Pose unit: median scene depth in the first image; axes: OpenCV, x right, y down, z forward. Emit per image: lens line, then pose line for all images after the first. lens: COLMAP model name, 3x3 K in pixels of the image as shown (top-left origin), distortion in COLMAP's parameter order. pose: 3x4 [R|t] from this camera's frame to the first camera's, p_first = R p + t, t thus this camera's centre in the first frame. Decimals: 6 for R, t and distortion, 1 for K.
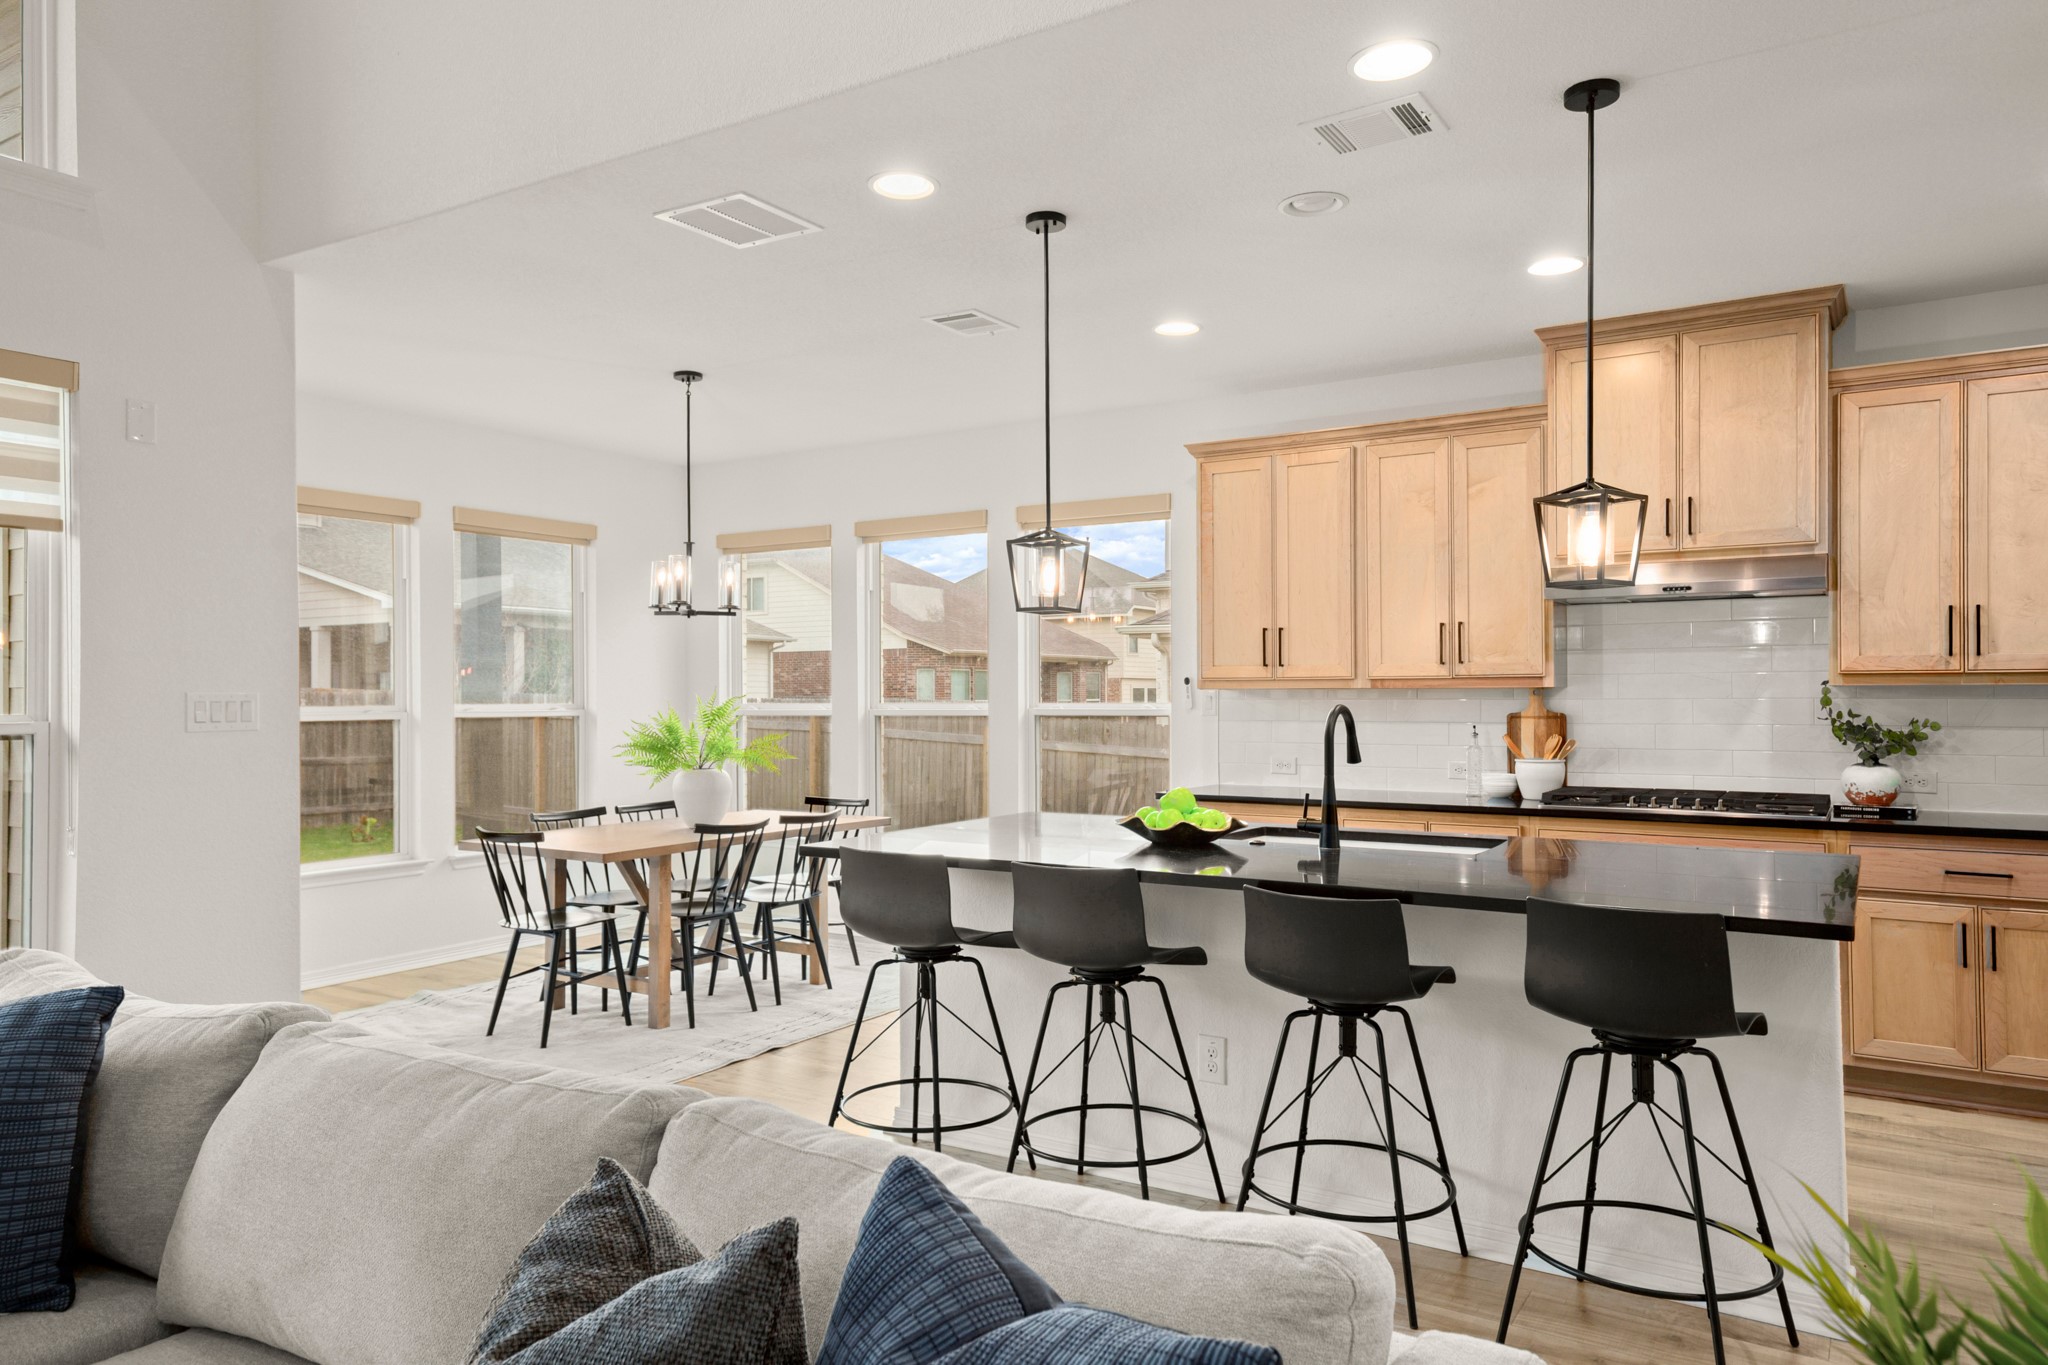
lens RADIAL K [[1303.0, 0, 1024.0], [0, 1303.0, 682.5], [0, 0, 1]] dist [0.037961, 0.000037]
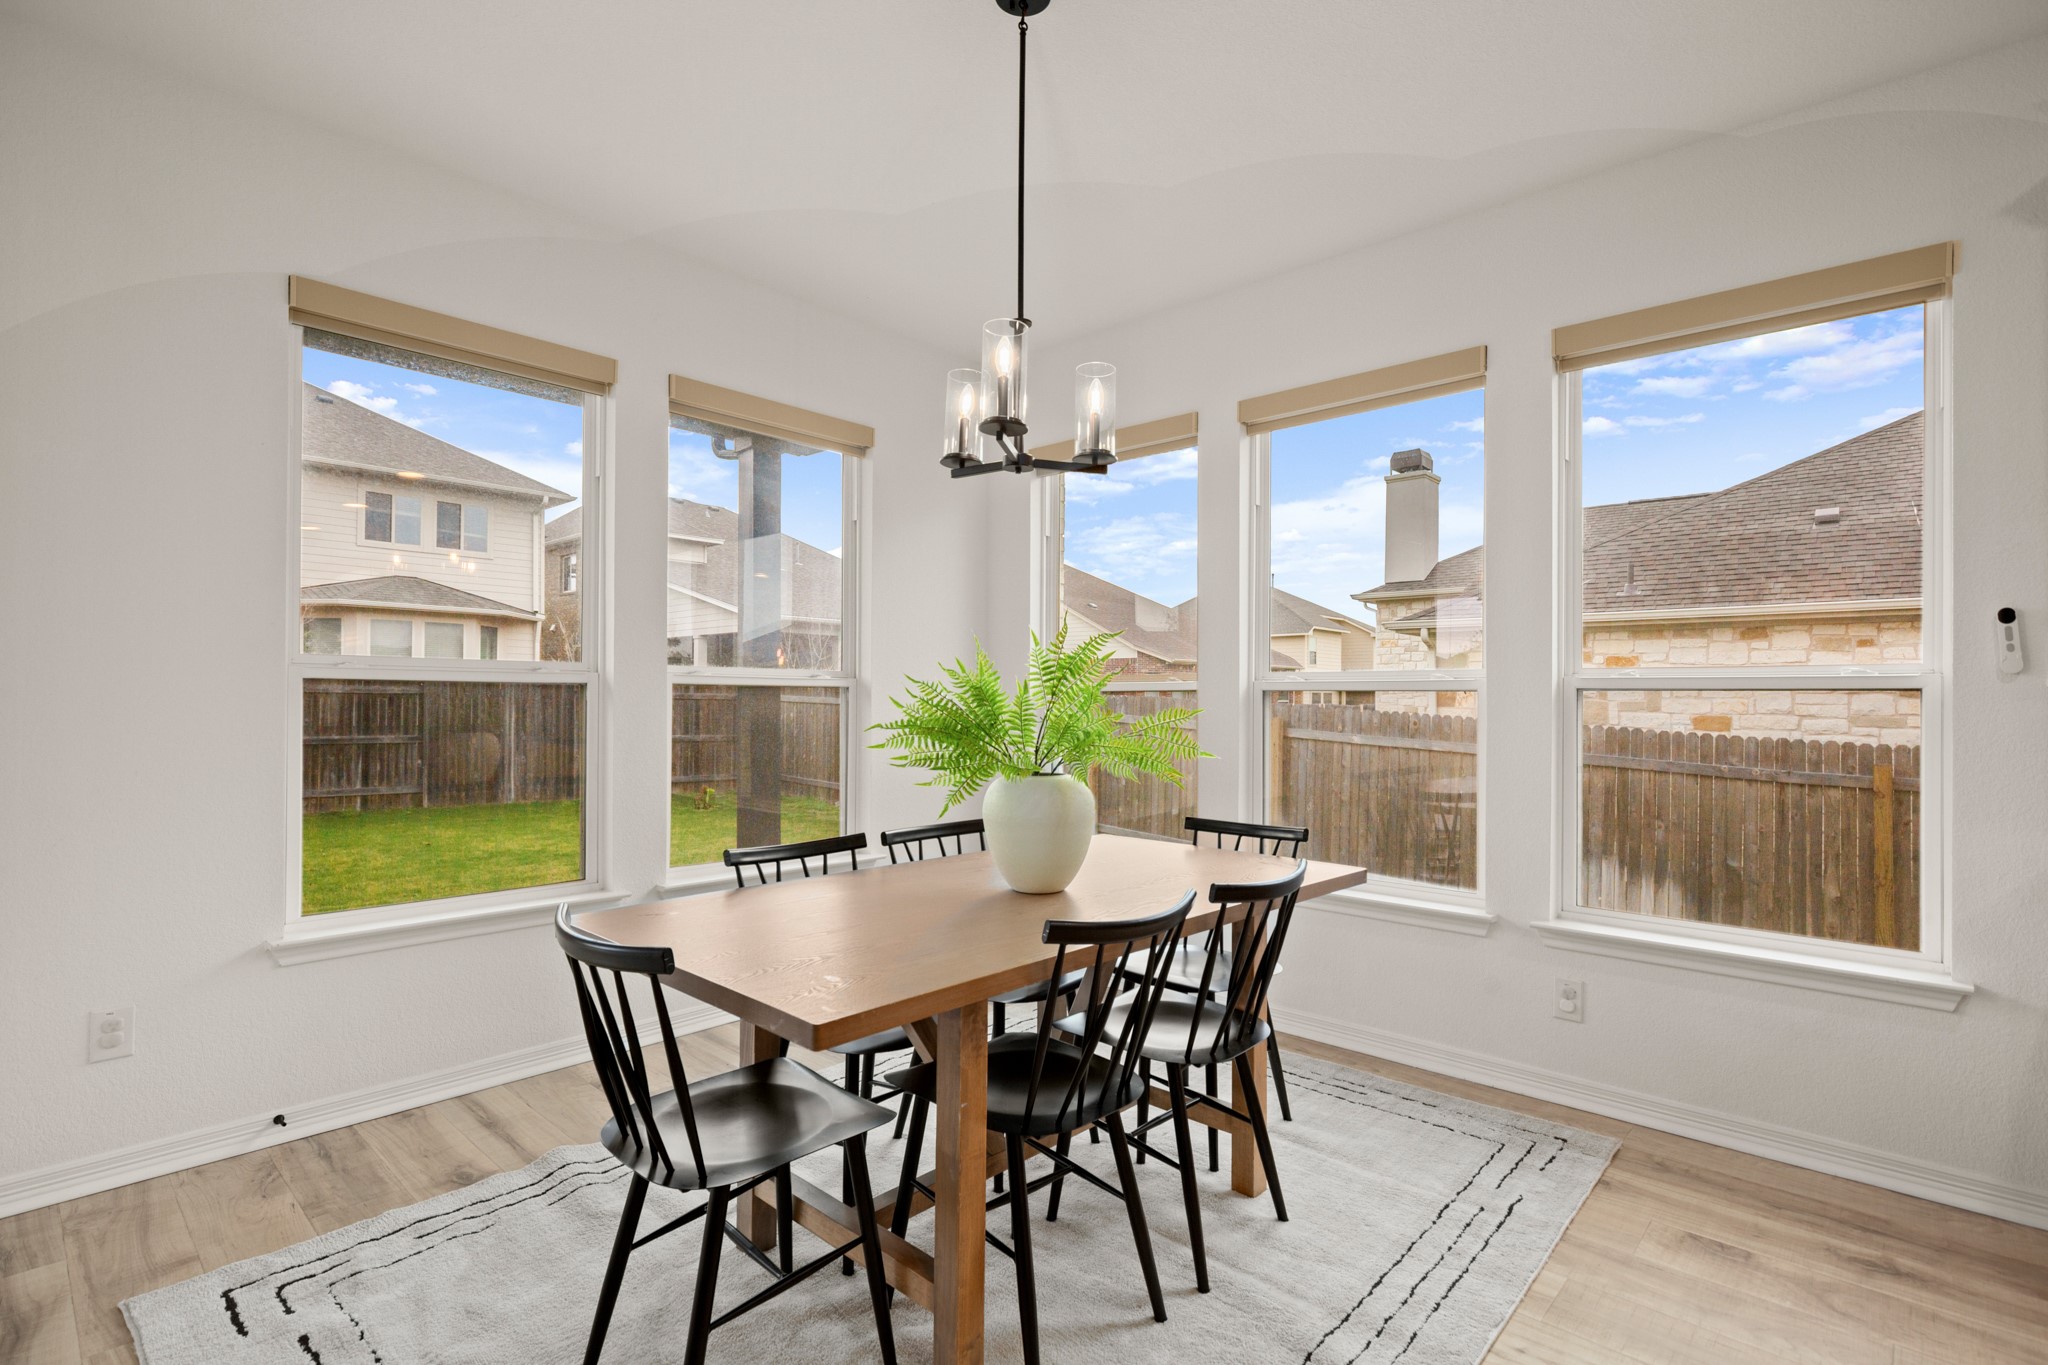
lens RADIAL K [[972.0, 0, 1024.0], [0, 972.0, 682.5], [0, 0, 1]] dist [-0.000342, -0.000039]
pose [[0.981365, 0.008060, -0.191984, -0.171552], [-0.009249, 0.999943, -0.005297, 0.030837], [0.191930, 0.006974, 0.981384, 0.598712]]
